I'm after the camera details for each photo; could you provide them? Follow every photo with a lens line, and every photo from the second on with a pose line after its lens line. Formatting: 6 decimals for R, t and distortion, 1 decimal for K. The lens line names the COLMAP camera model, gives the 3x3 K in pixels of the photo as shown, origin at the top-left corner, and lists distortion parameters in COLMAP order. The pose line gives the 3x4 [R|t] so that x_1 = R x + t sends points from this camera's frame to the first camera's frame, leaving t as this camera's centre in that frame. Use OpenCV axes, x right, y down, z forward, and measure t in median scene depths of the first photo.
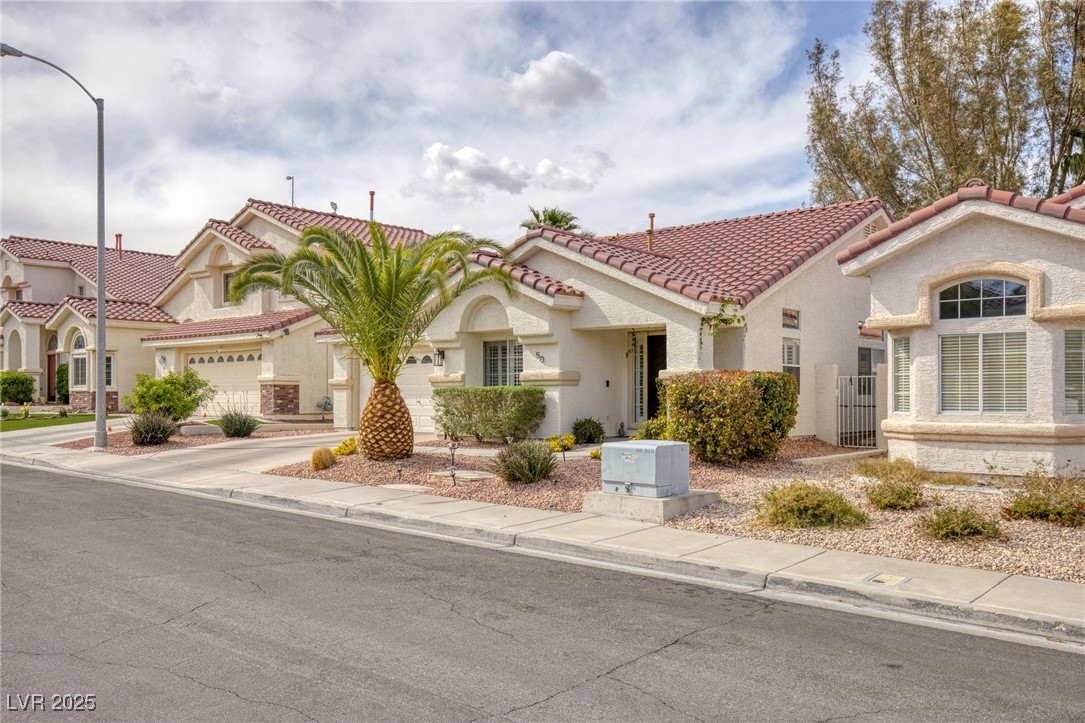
lens RADIAL K [[879.2, 0, 565.1], [0, 879.2, 391.6], [0, 0, 1]] dist [0.012575, 0.008364]
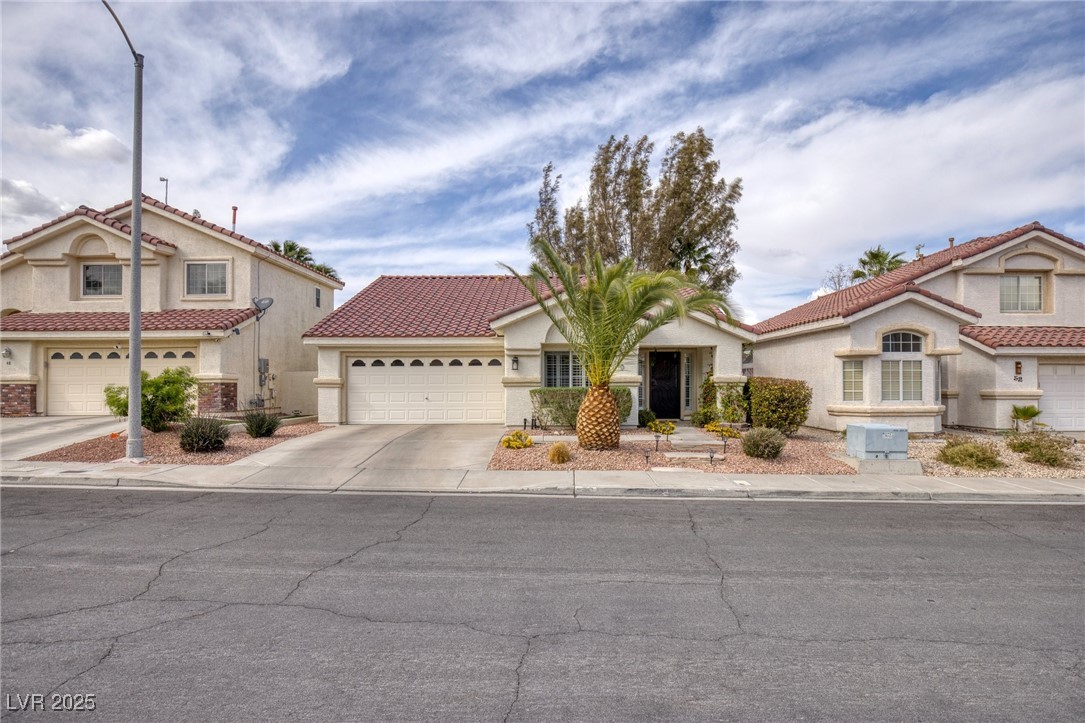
lens RADIAL K [[563.9, 0, 541.3], [0, 563.9, 371.5], [0, 0, 1]] dist [-0.022452, 0.005335]
pose [[0.775642, 0.013222, 0.631035, -0.453715], [-0.000065, 0.999782, -0.020869, -0.007616], [-0.631173, 0.016146, 0.775474, 0.271278]]
